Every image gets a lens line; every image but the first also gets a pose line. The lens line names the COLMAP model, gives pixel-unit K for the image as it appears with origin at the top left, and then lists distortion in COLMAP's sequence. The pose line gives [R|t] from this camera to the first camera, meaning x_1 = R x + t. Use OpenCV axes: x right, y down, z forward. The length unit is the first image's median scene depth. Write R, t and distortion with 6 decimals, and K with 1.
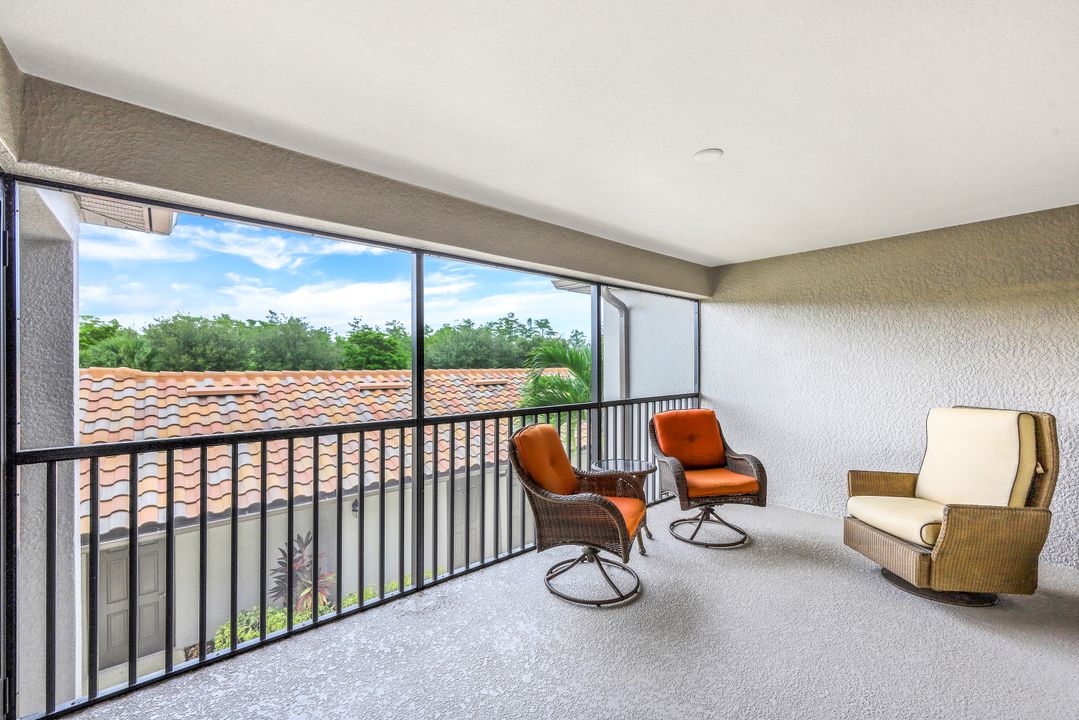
lens RADIAL K [[438.0, 0, 538.4], [0, 438.0, 358.9], [0, 0, 1]] dist [0.000995, -0.000042]
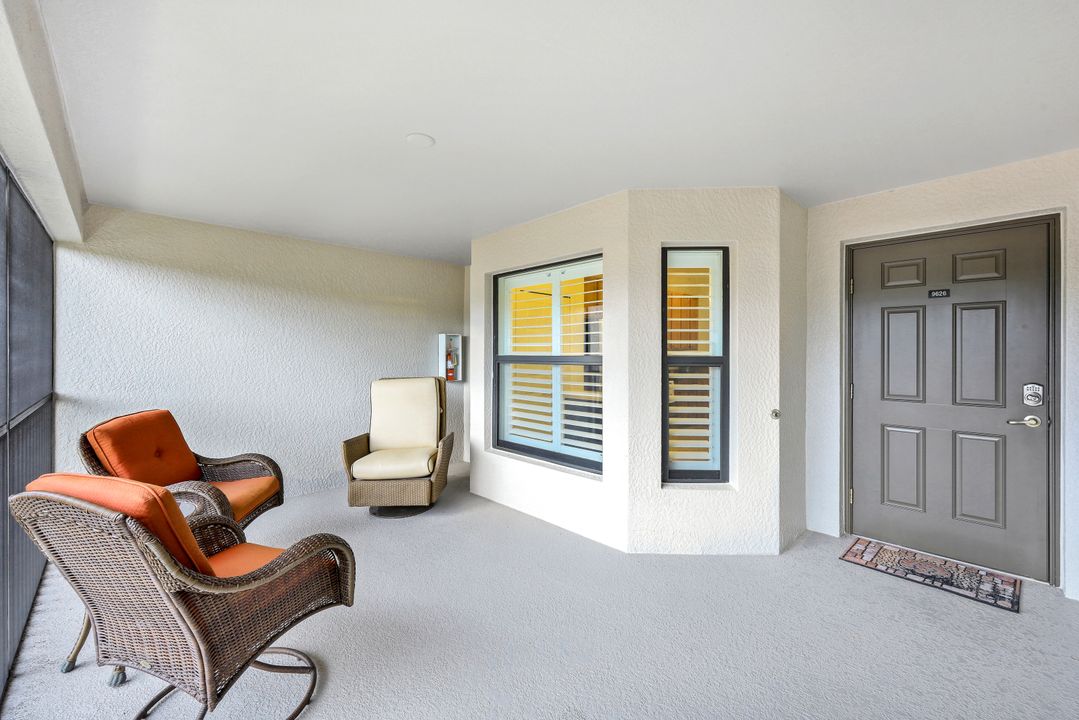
lens RADIAL K [[438.0, 0, 538.4], [0, 438.0, 358.9], [0, 0, 1]] dist [0.000995, -0.000042]
pose [[-0.018777, -0.008180, 0.999790, -0.410893], [-0.008514, 0.999932, 0.008021, 0.031396], [-0.999787, -0.008362, -0.018845, 0.530474]]
